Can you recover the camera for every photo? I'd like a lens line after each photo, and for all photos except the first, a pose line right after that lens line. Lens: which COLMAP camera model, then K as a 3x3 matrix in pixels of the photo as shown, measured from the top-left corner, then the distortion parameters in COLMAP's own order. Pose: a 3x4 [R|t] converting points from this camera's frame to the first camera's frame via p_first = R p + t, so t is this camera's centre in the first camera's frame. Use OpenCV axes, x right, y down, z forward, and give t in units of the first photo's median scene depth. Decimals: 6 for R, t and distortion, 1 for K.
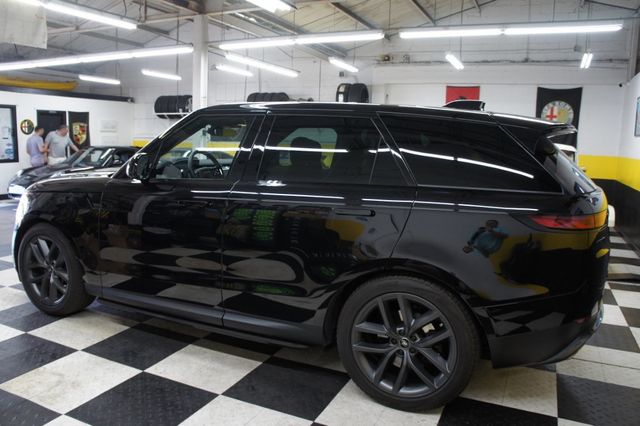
lens RADIAL K [[503.5, 0, 317.3], [0, 503.5, 212.6], [0, 0, 1]] dist [-0.185511, 0.138333]
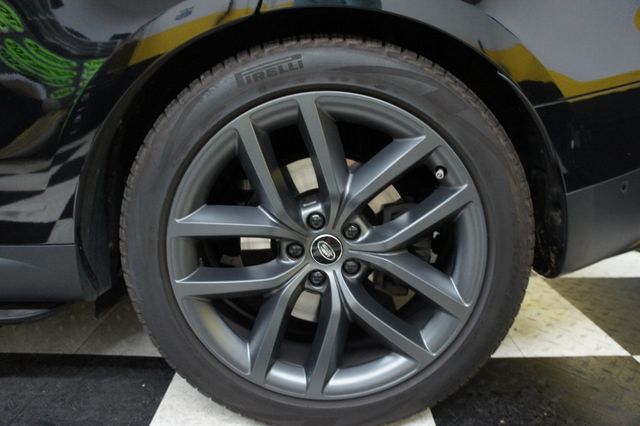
lens RADIAL K [[503.5, 0, 317.3], [0, 503.5, 212.6], [0, 0, 1]] dist [-0.185511, 0.138333]
pose [[0.904128, -0.127269, 0.407867, 0.024264], [0.084449, 0.989004, 0.121406, 0.159226], [-0.418833, -0.075323, 0.904934, 0.560543]]
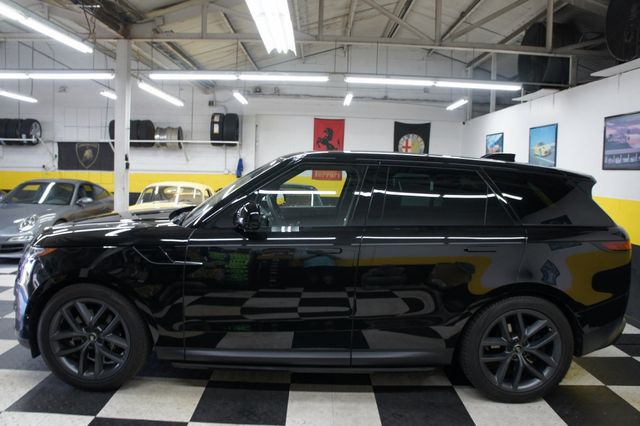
lens RADIAL K [[498.9, 0, 320.0], [0, 498.9, 213.0], [0, 0, 1]] dist [-0.181129, 0.133551]
pose [[0.904789, -0.039753, 0.424000, -0.637866], [0.057318, 0.997942, -0.028749, -0.060082], [-0.421985, 0.050315, 0.905206, 0.075900]]
